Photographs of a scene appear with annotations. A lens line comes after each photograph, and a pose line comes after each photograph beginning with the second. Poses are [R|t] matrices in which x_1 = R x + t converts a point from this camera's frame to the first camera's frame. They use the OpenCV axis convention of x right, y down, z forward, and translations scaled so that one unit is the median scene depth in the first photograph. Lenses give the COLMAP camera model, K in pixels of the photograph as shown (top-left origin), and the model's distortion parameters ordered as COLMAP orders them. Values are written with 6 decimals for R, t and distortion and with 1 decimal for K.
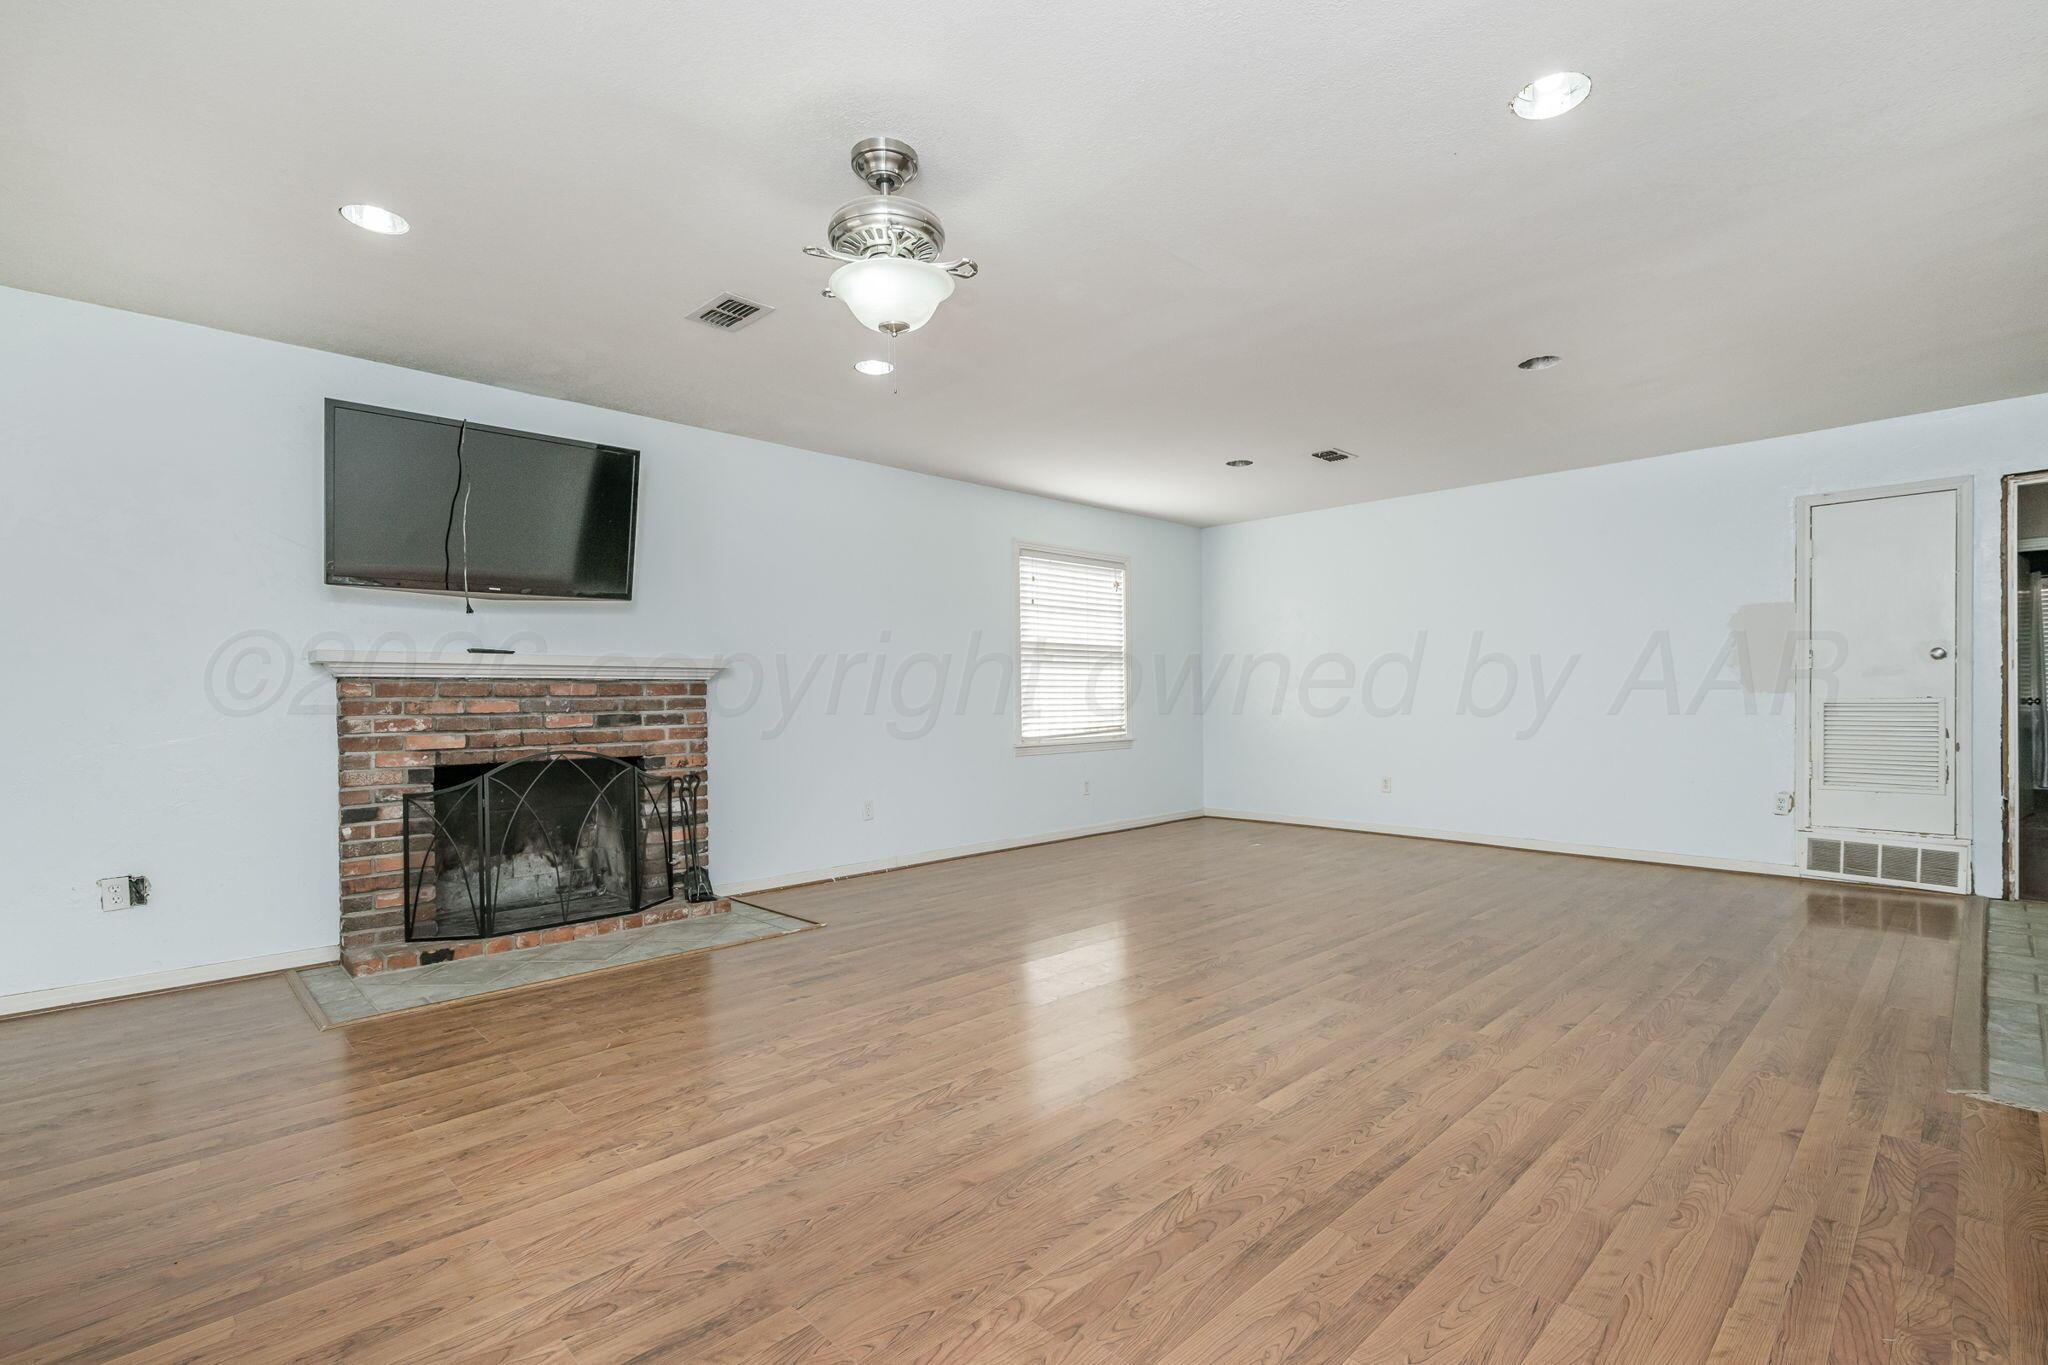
lens RADIAL K [[958.7, 0, 1019.8], [0, 958.7, 704.5], [0, 0, 1]] dist [0.003548, 0.000332]
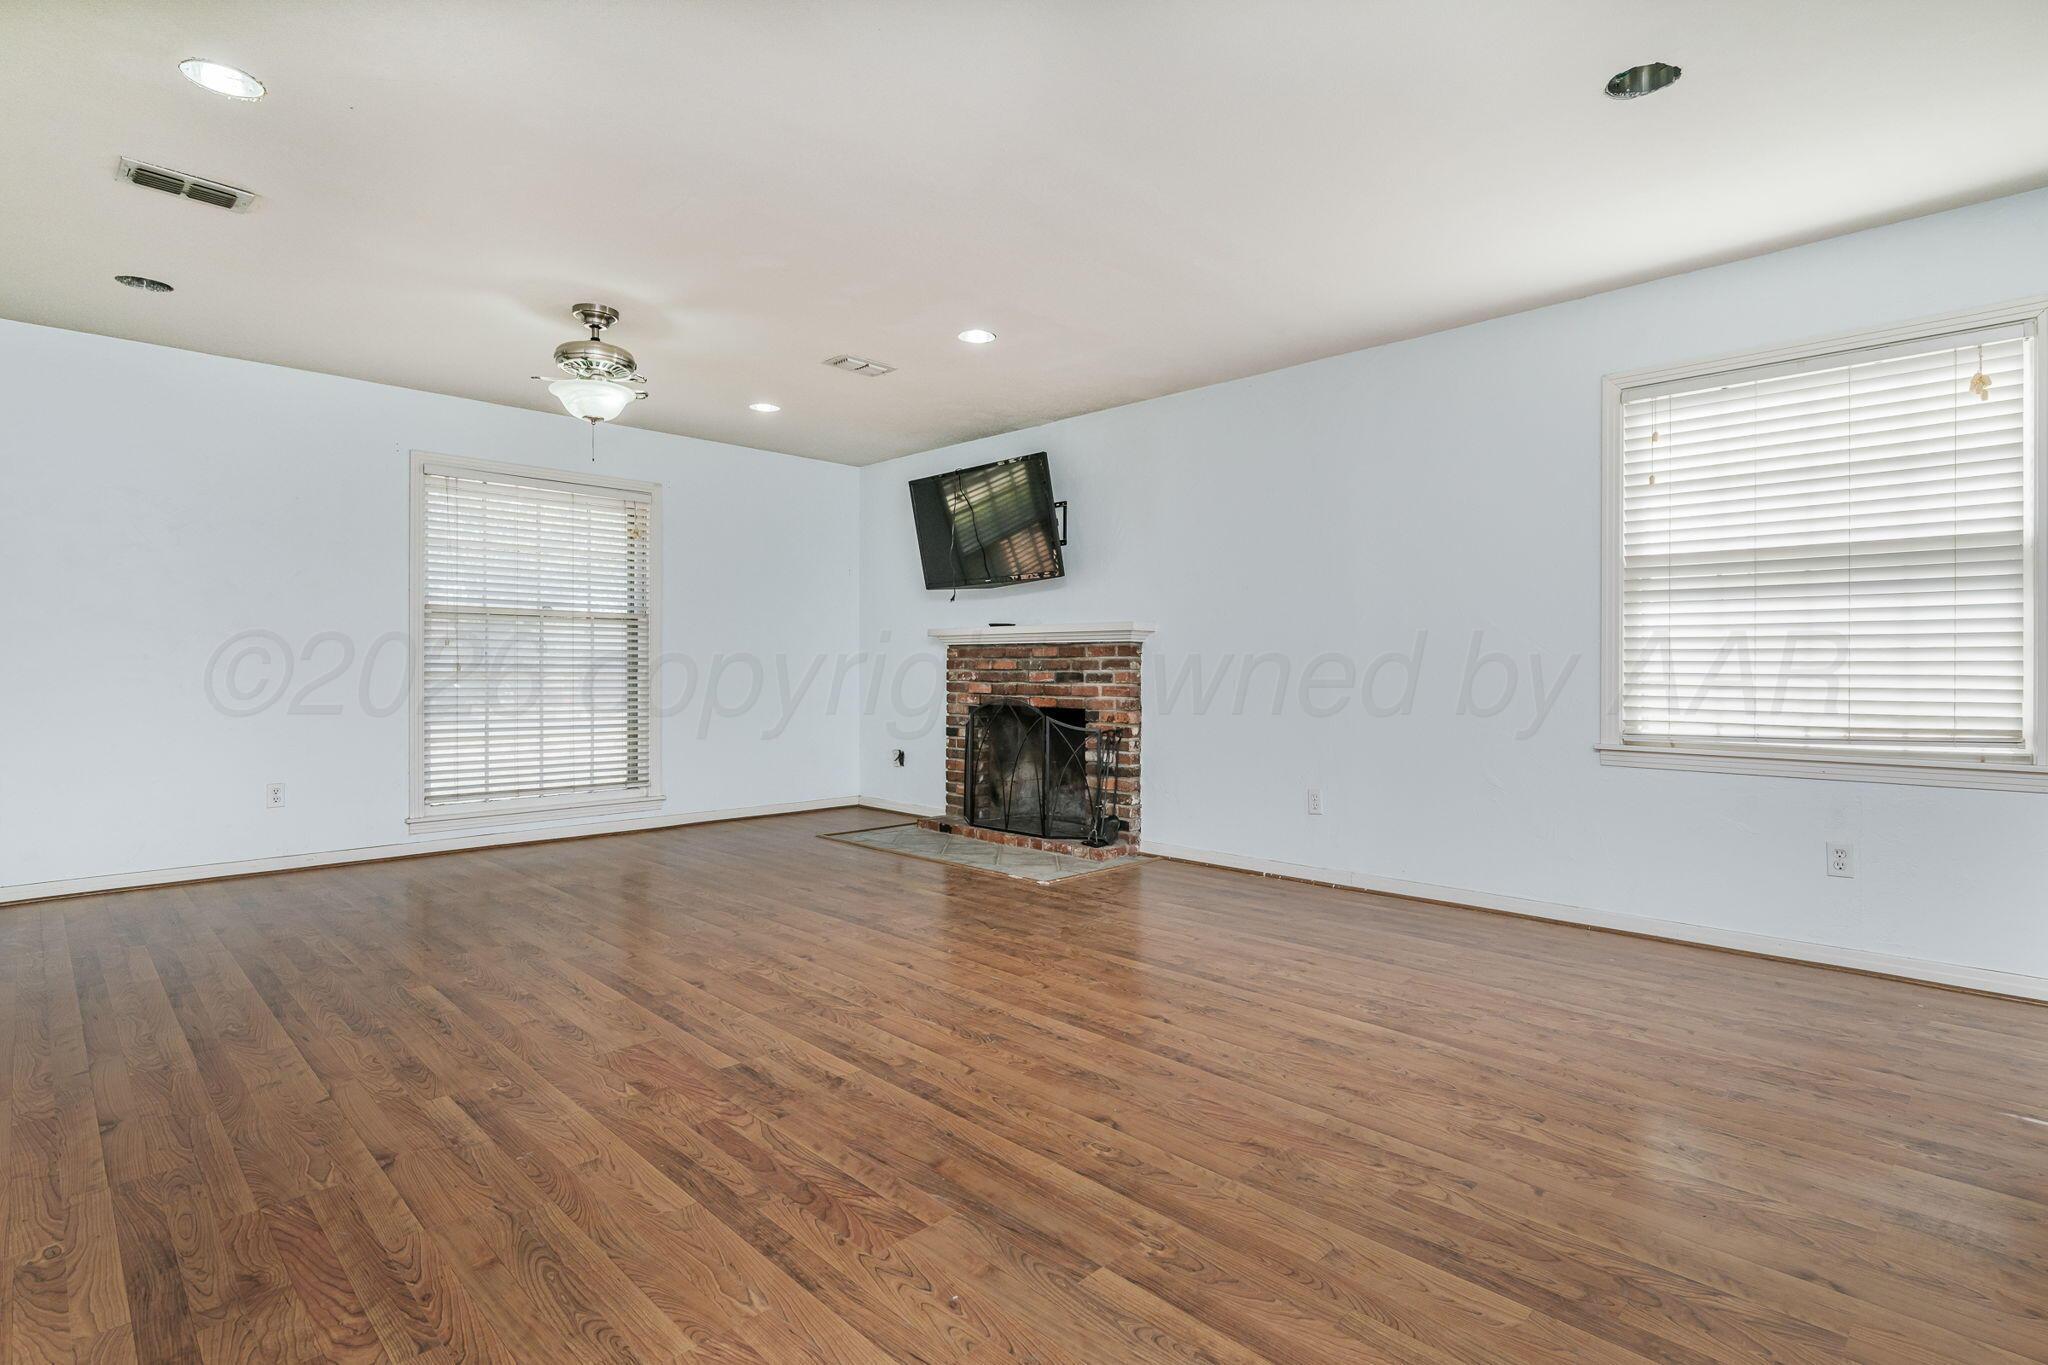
lens RADIAL K [[1010.0, 0, 1032.4], [0, 1010.0, 670.2], [0, 0, 1]] dist [-0.003291, 0.000815]
pose [[0.004487, 0.013828, -0.999894, 0.868223], [-0.008602, 0.999868, 0.013789, -0.009760], [0.999953, 0.008539, 0.004605, 0.990532]]
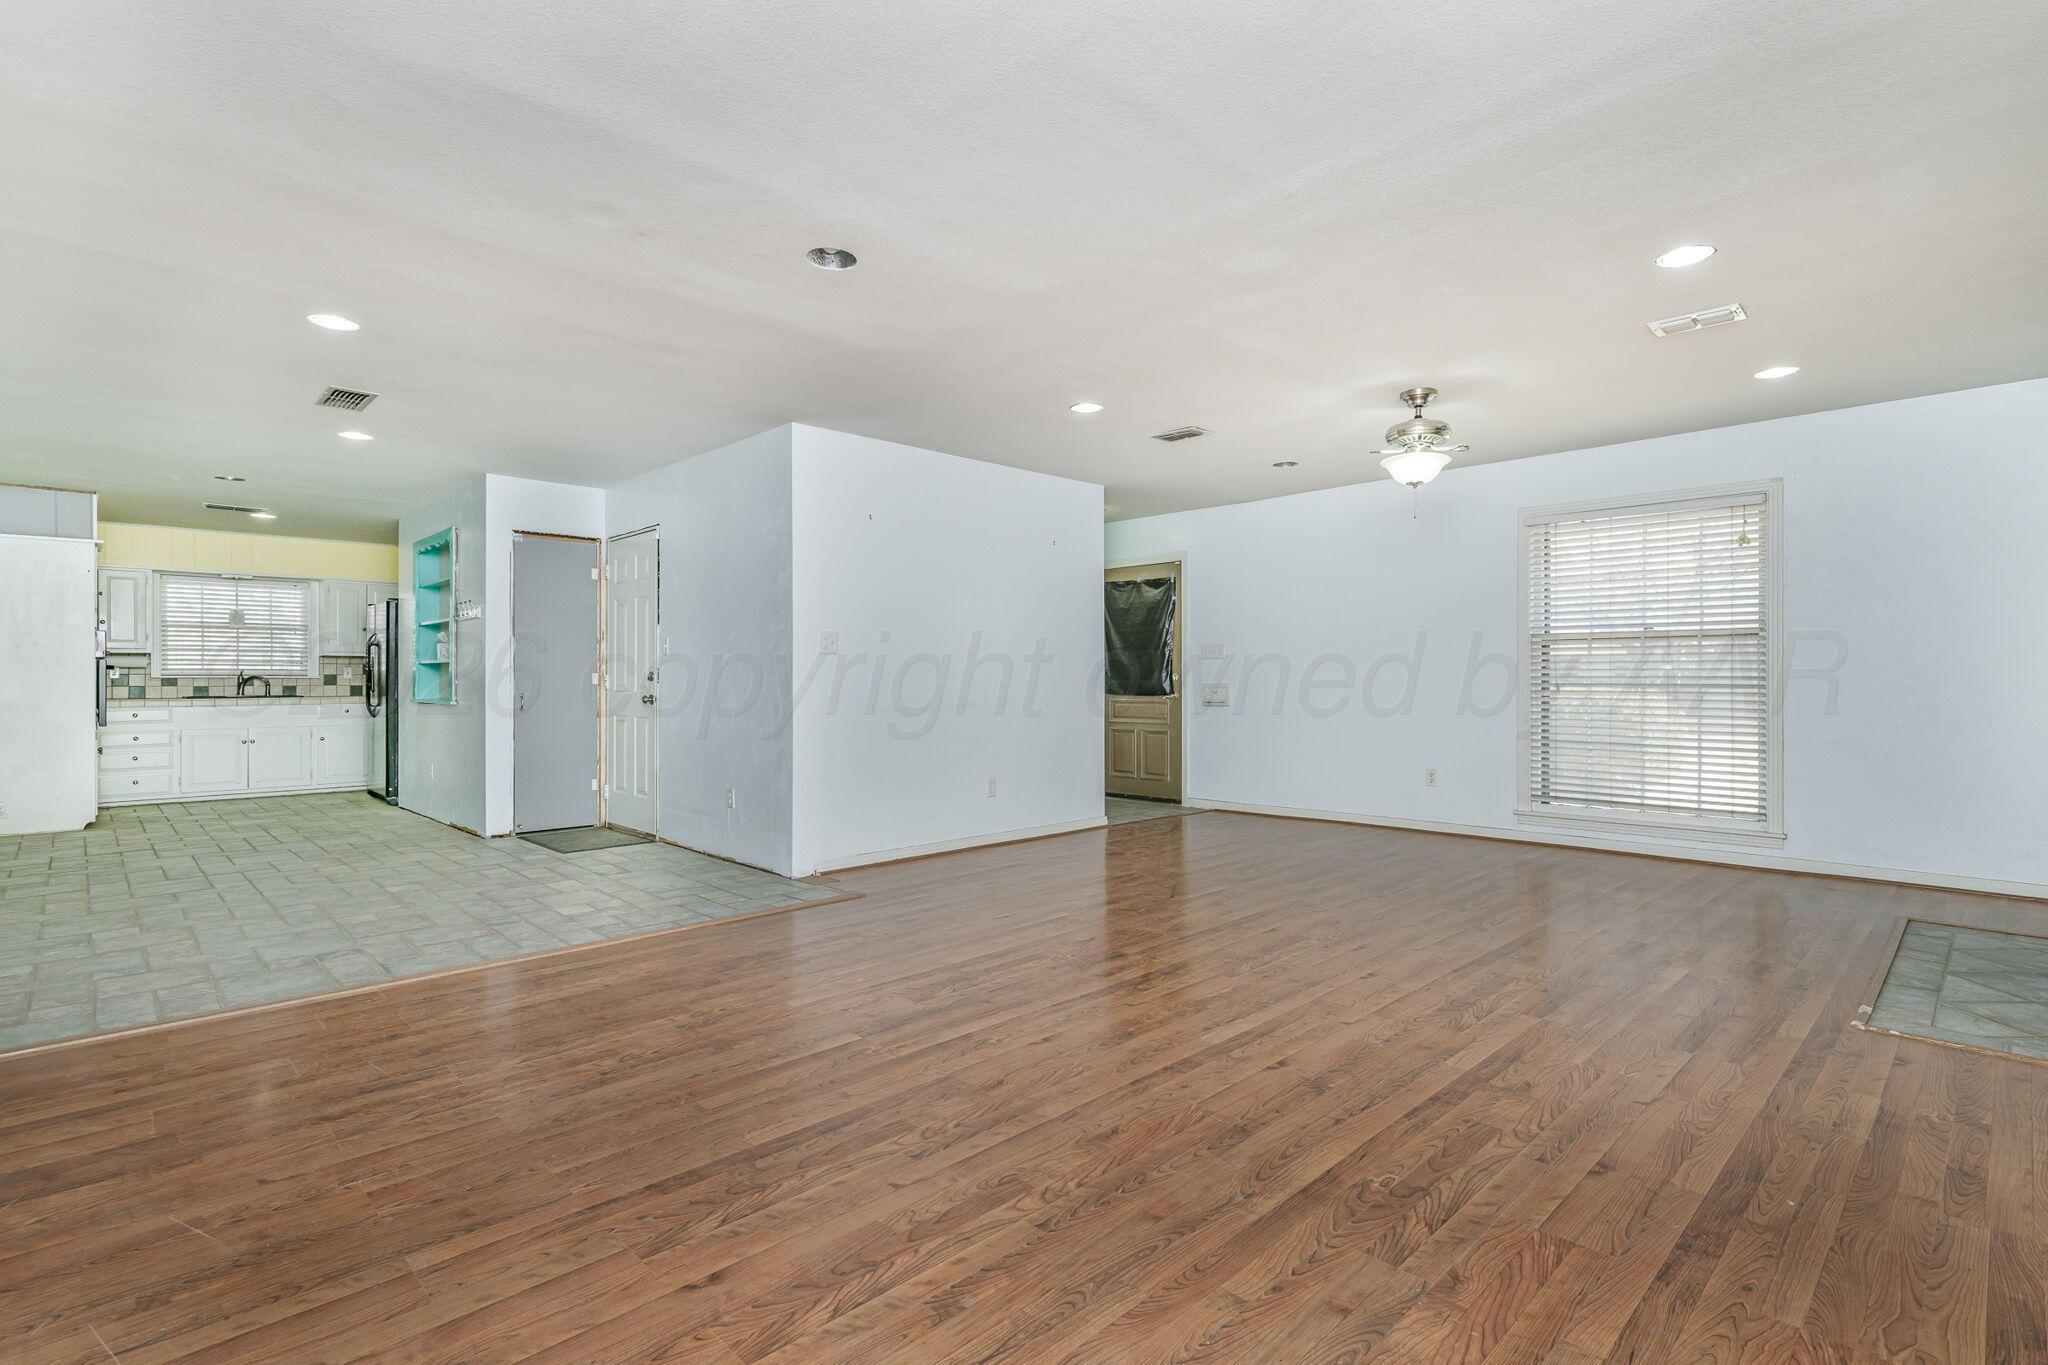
lens RADIAL K [[958.7, 0, 1028.2], [0, 958.7, 674.0], [0, 0, 1]] dist [0.003548, 0.000332]
pose [[-0.999893, 0.013992, 0.004369, 0.360260], [0.013984, 0.999900, -0.001918, -0.016075], [-0.004395, -0.001857, -0.999989, 1.671580]]
